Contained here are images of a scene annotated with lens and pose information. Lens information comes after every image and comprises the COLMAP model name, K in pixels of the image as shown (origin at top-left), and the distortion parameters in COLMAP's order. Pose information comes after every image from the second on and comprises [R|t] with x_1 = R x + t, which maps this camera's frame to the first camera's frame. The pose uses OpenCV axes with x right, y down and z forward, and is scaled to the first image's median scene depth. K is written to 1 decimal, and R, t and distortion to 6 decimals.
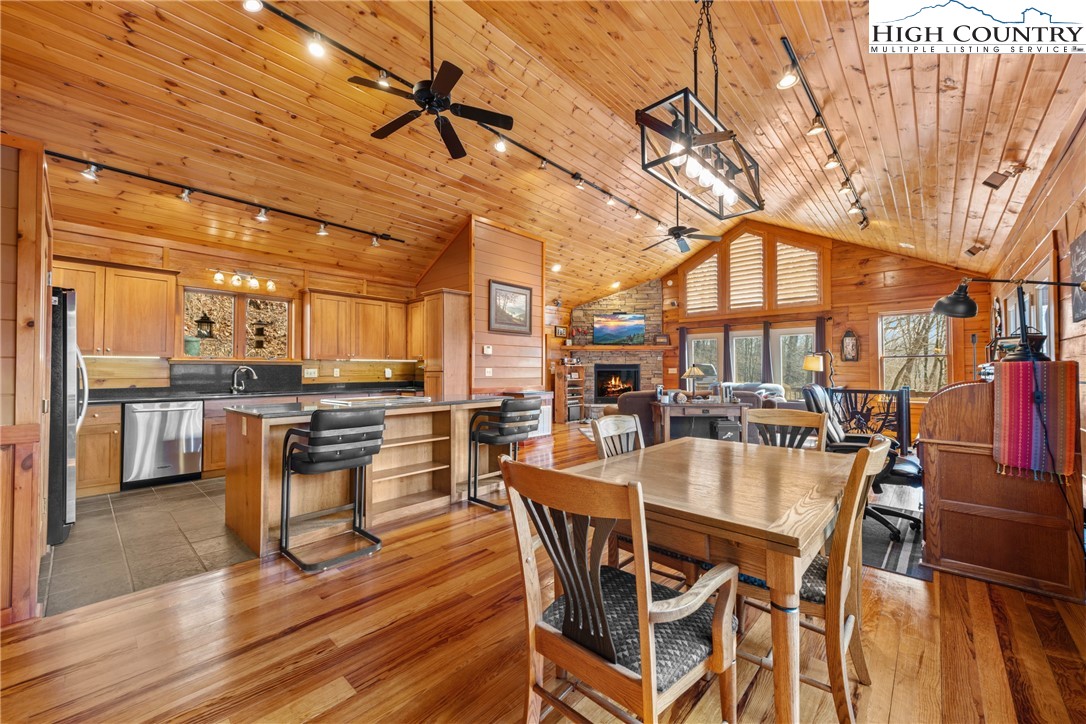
lens RADIAL K [[421.1, 0, 542.9], [0, 421.1, 368.4], [0, 0, 1]] dist [0.009589, -0.000599]
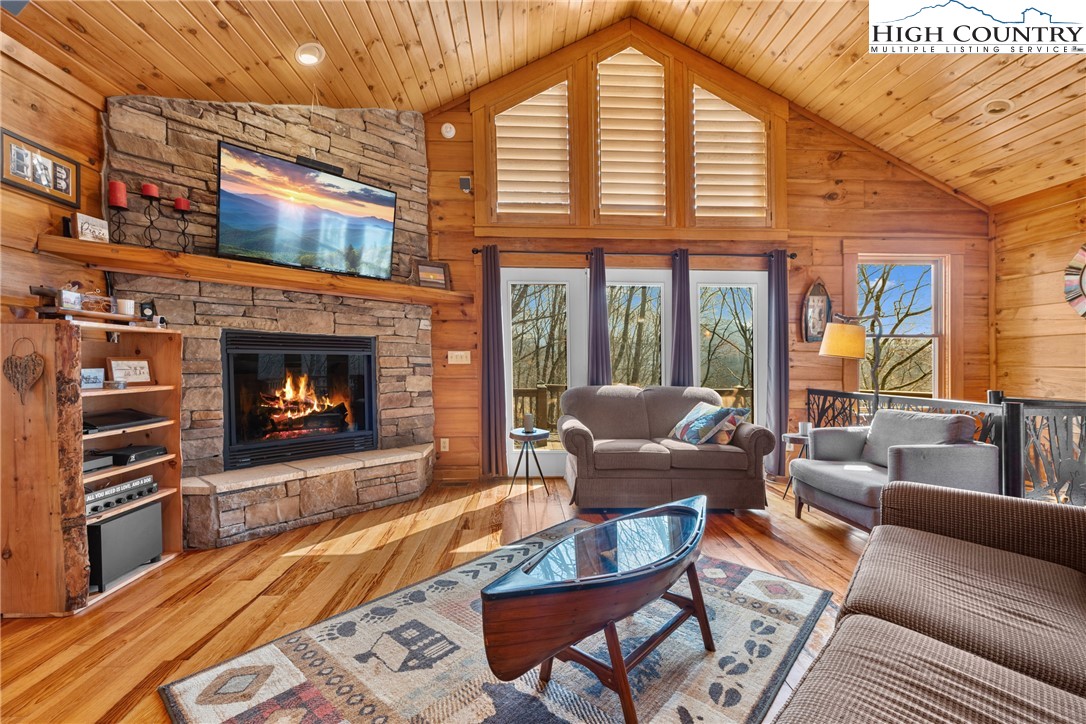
lens RADIAL K [[472.5, 0, 539.5], [0, 472.5, 379.2], [0, 0, 1]] dist [0.002419, 0.000320]
pose [[0.704304, -0.019890, 0.709620, 0.049619], [-0.008438, 0.999302, 0.036384, 0.009287], [-0.709848, -0.031614, 0.703645, 0.656475]]
